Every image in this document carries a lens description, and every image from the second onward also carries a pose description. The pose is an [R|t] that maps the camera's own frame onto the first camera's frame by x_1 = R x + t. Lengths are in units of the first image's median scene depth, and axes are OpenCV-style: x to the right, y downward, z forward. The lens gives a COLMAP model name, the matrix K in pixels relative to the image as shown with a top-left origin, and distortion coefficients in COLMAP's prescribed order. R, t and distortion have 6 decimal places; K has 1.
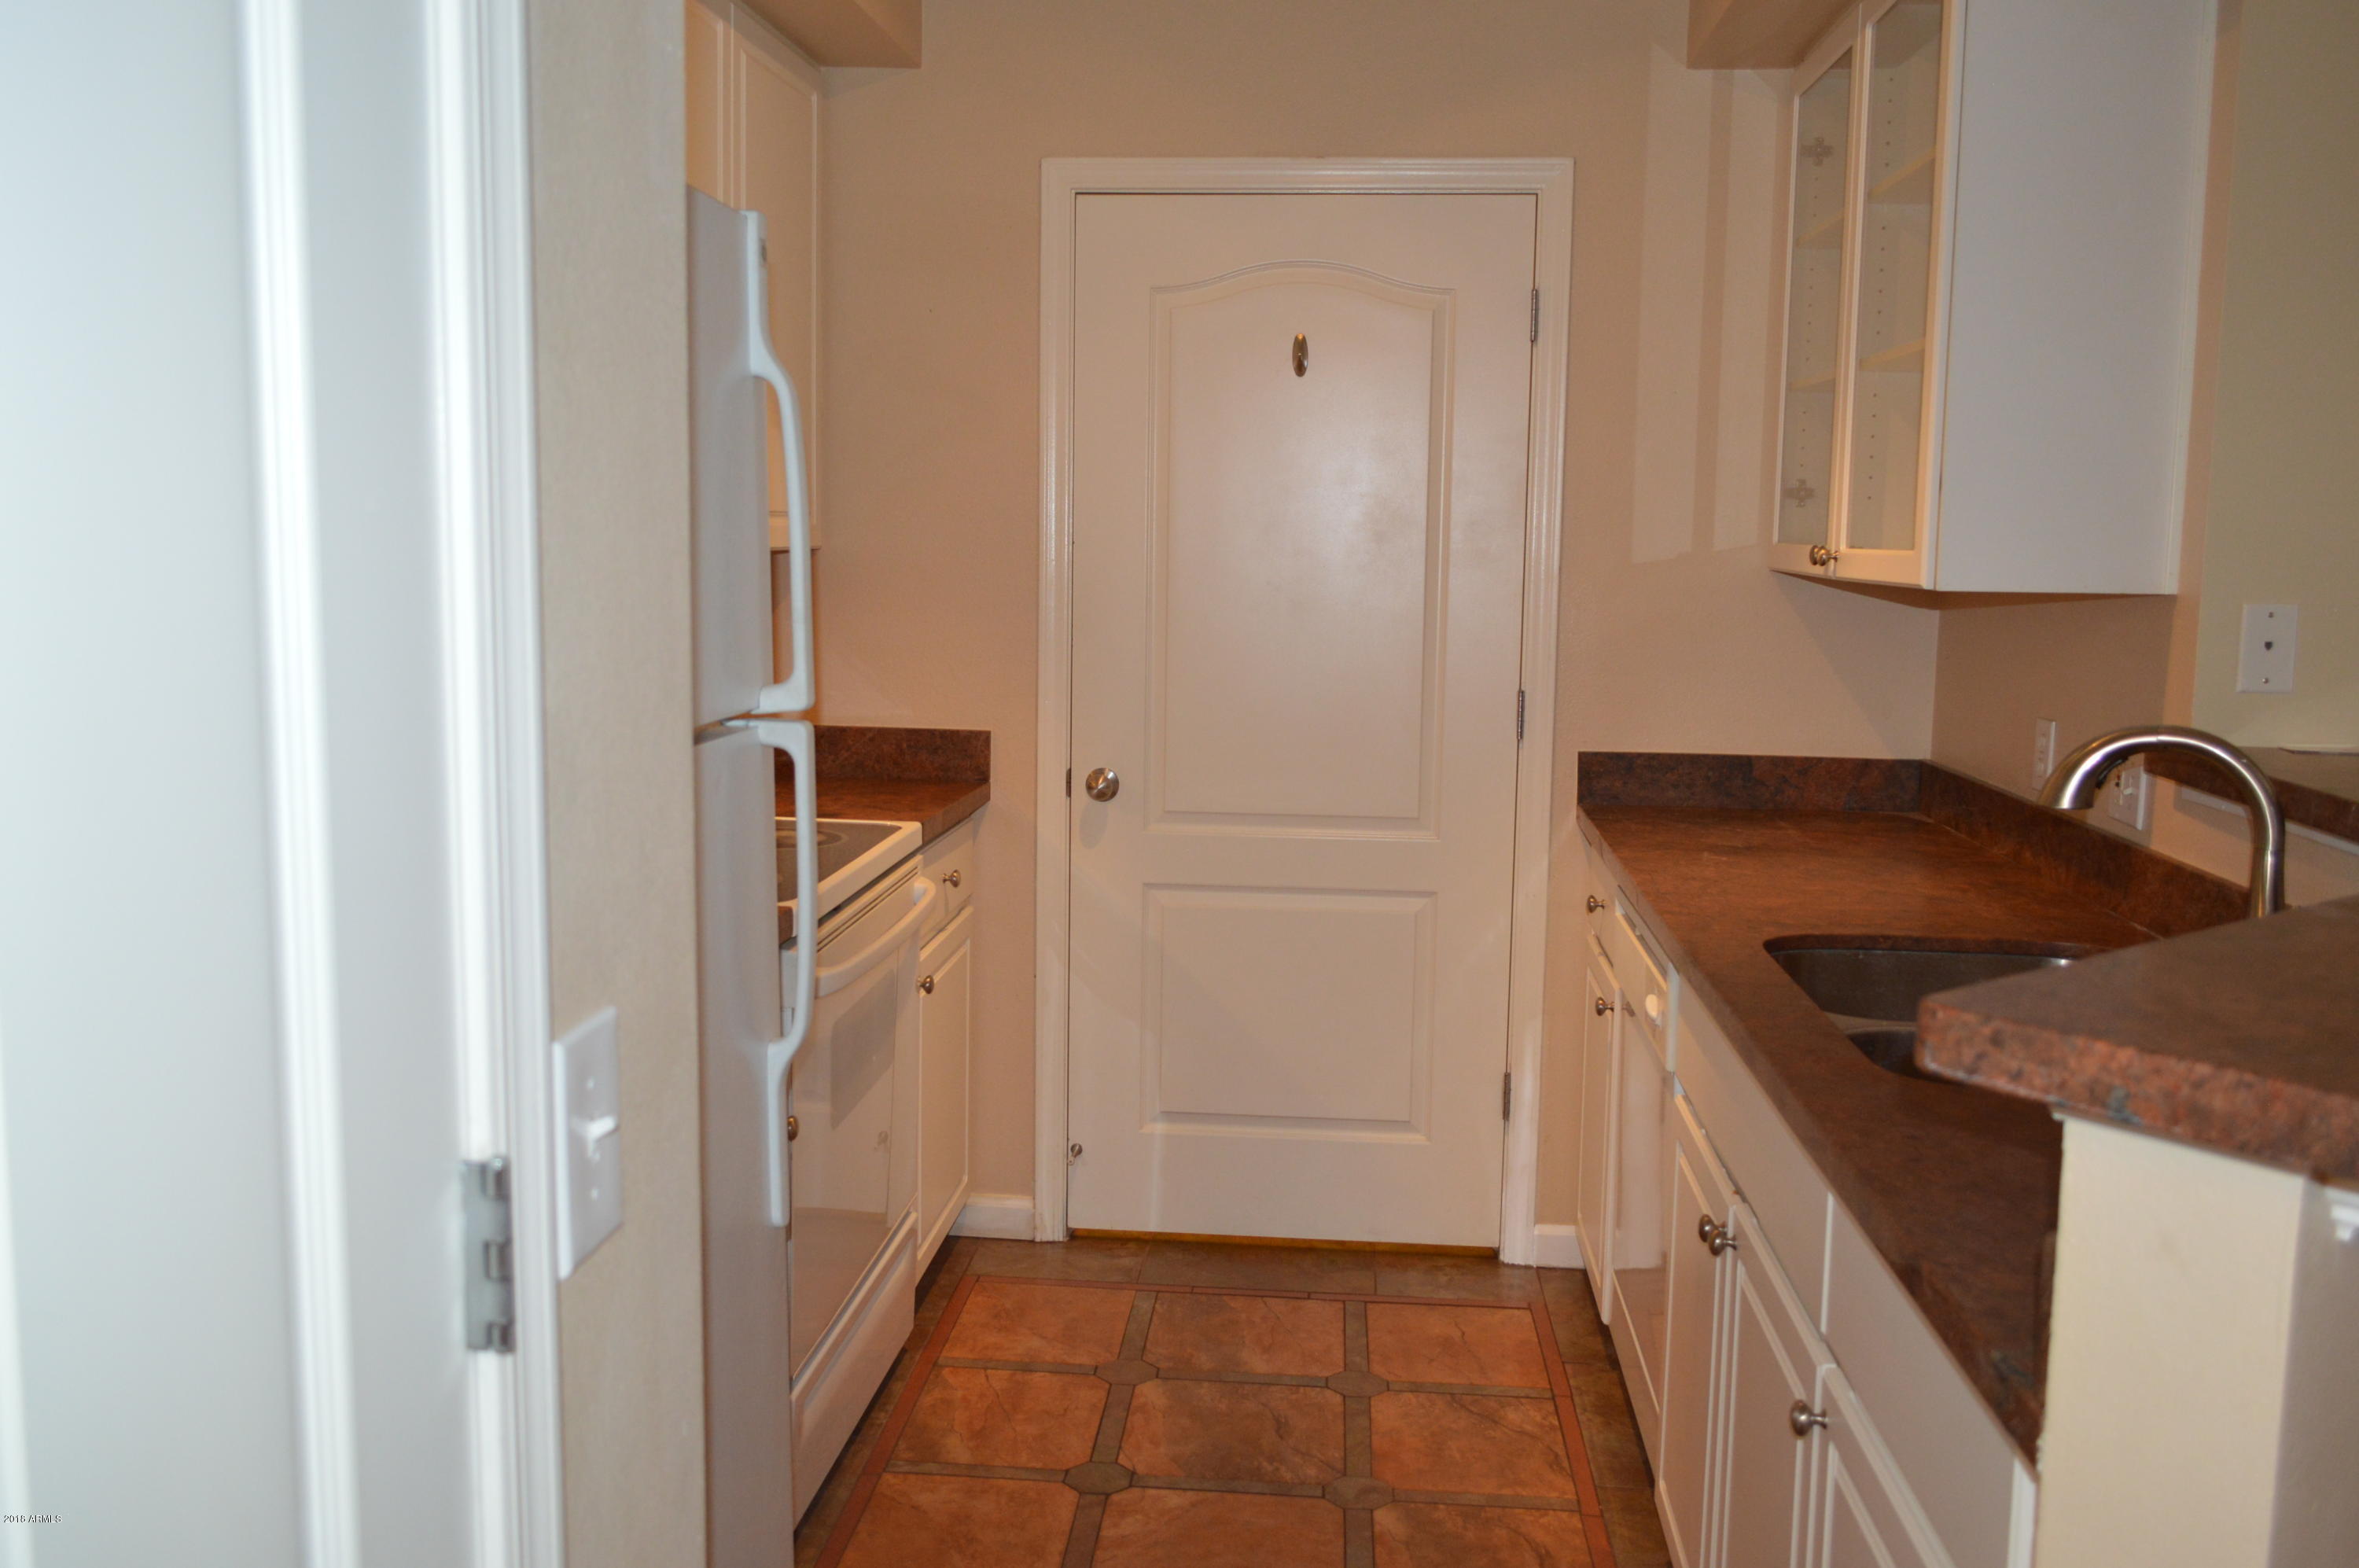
lens RADIAL K [[2003.8, 0, 1178.7], [0, 2003.8, 774.0], [0, 0, 1]] dist [-0.004310, 0.002026]
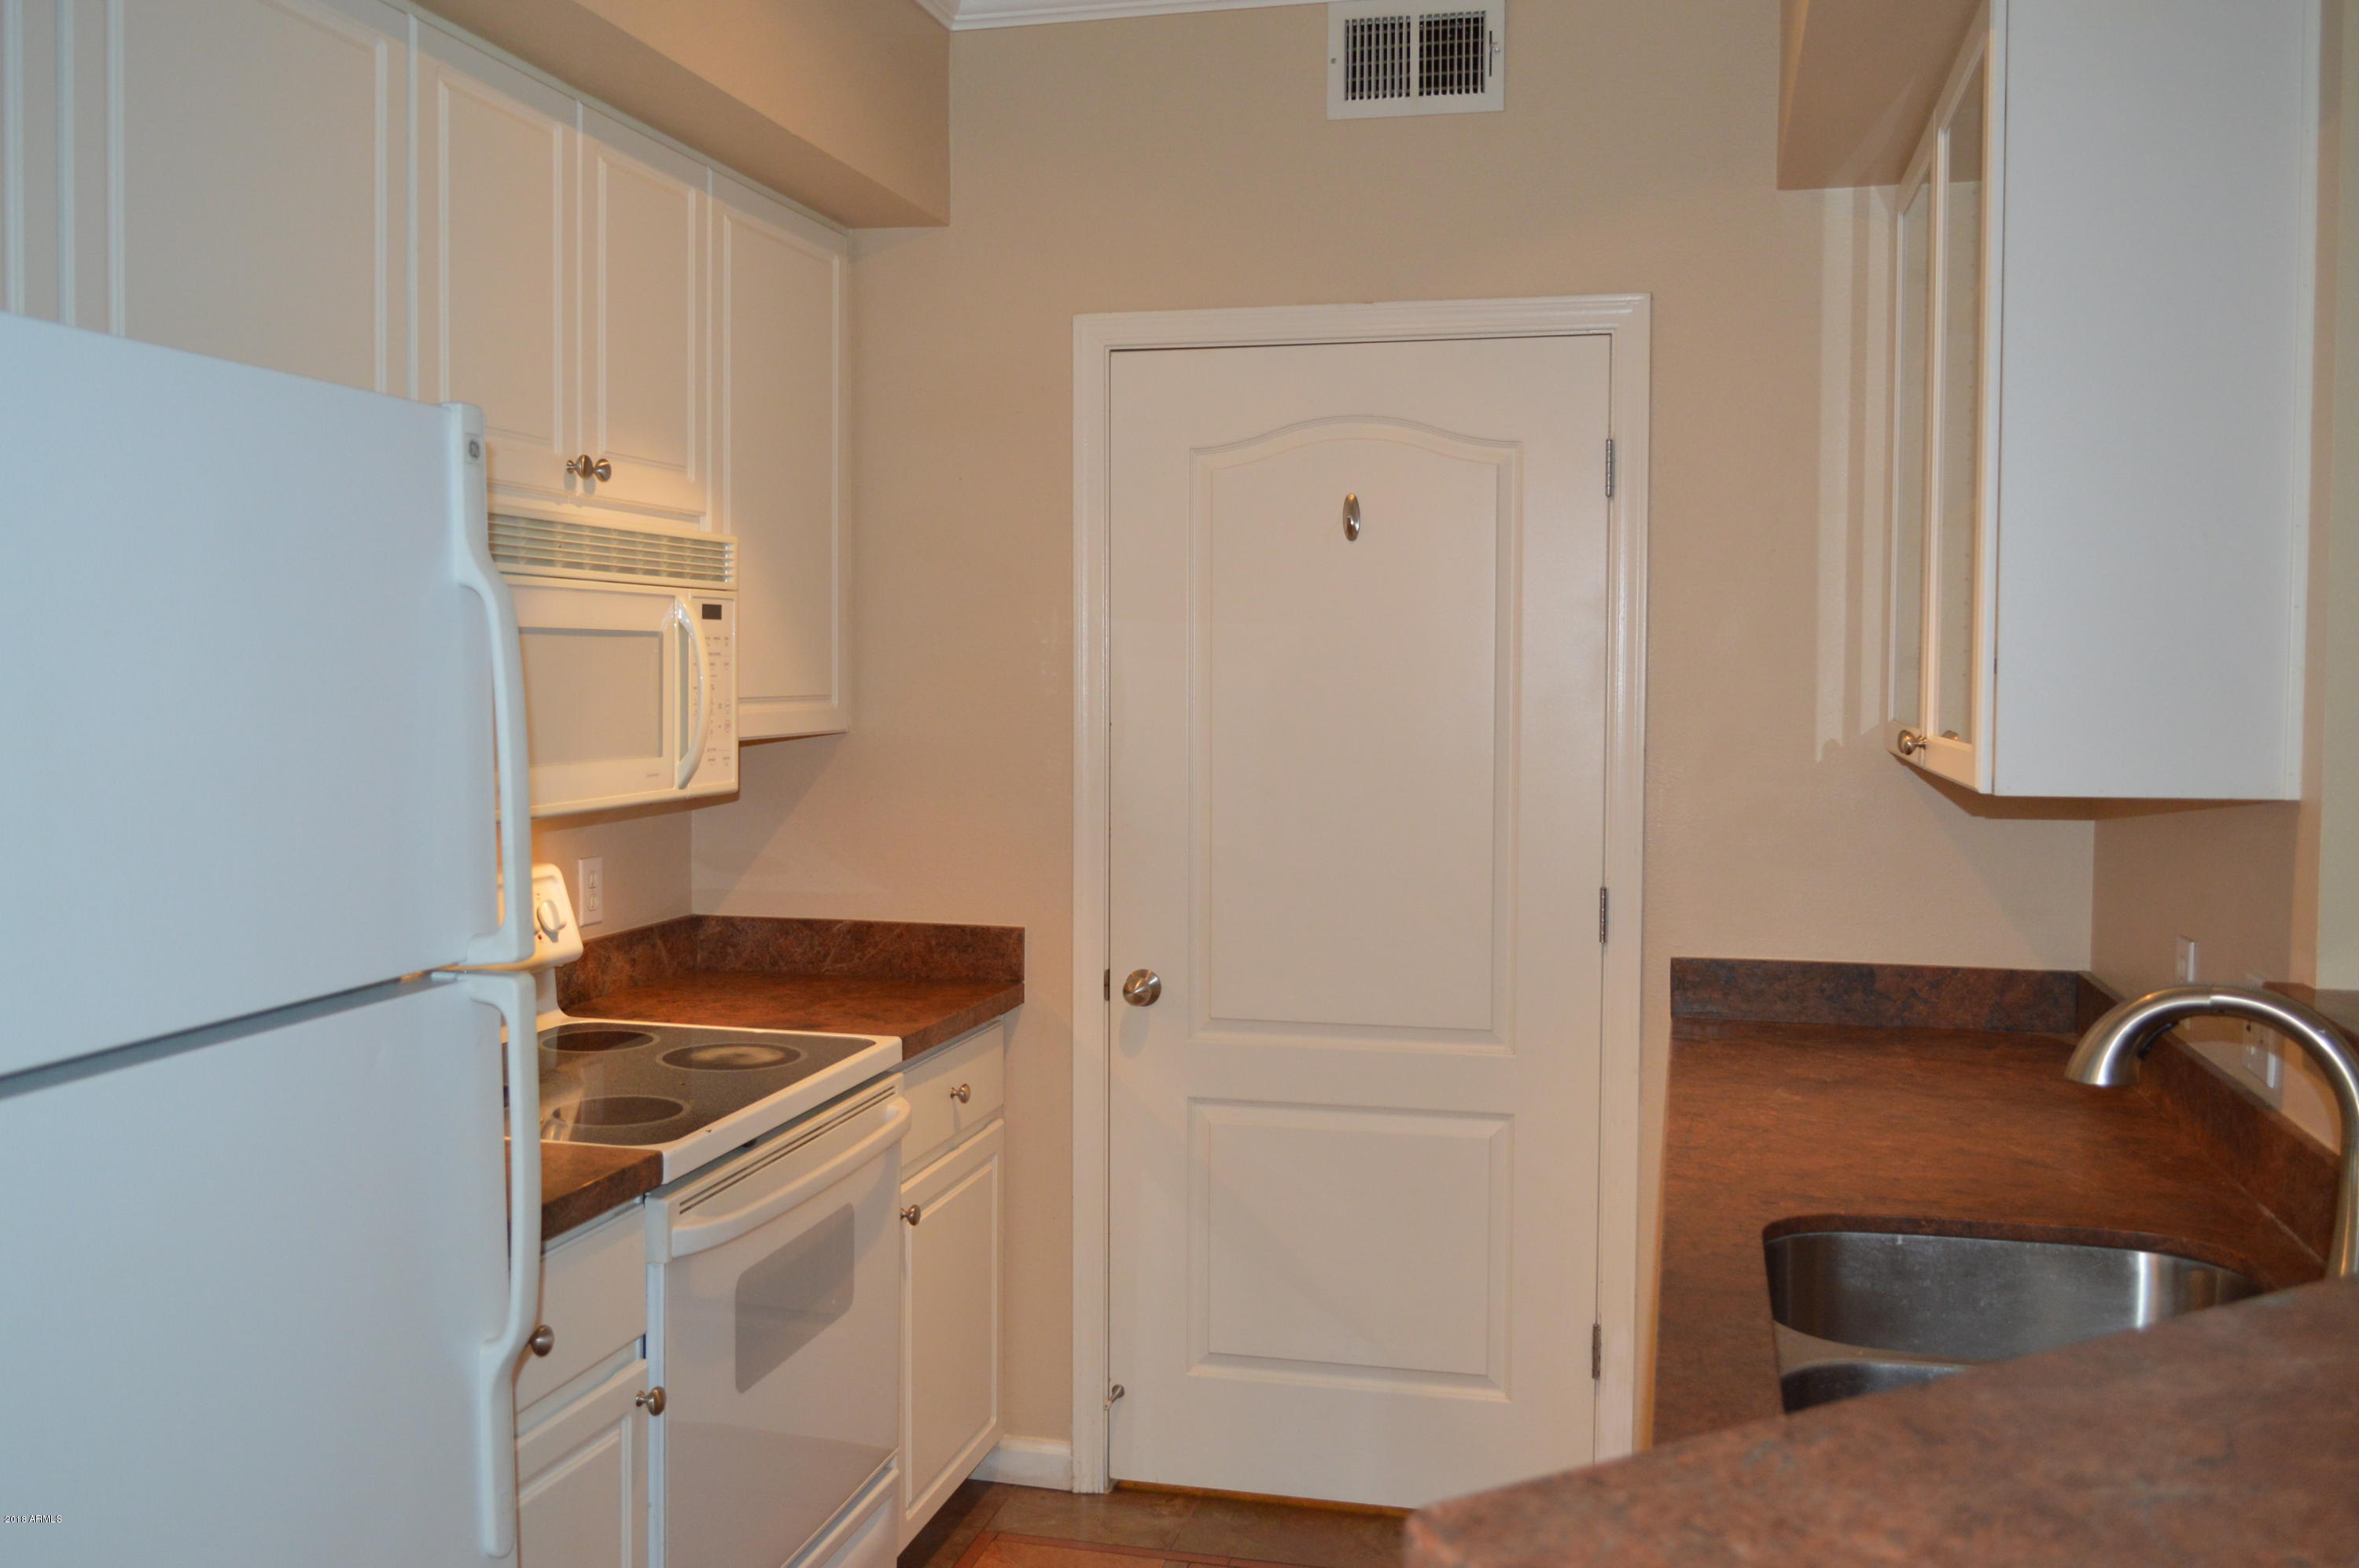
lens RADIAL K [[2042.2, 0, 1179.5], [0, 2042.2, 784.0], [0, 0, 1]] dist [-0.012599, 0.001749]
pose [[0.988839, -0.003569, -0.148946, 0.121199], [-0.006177, 0.997872, -0.064915, -0.027913], [0.148860, 0.065110, 0.986712, 0.083512]]
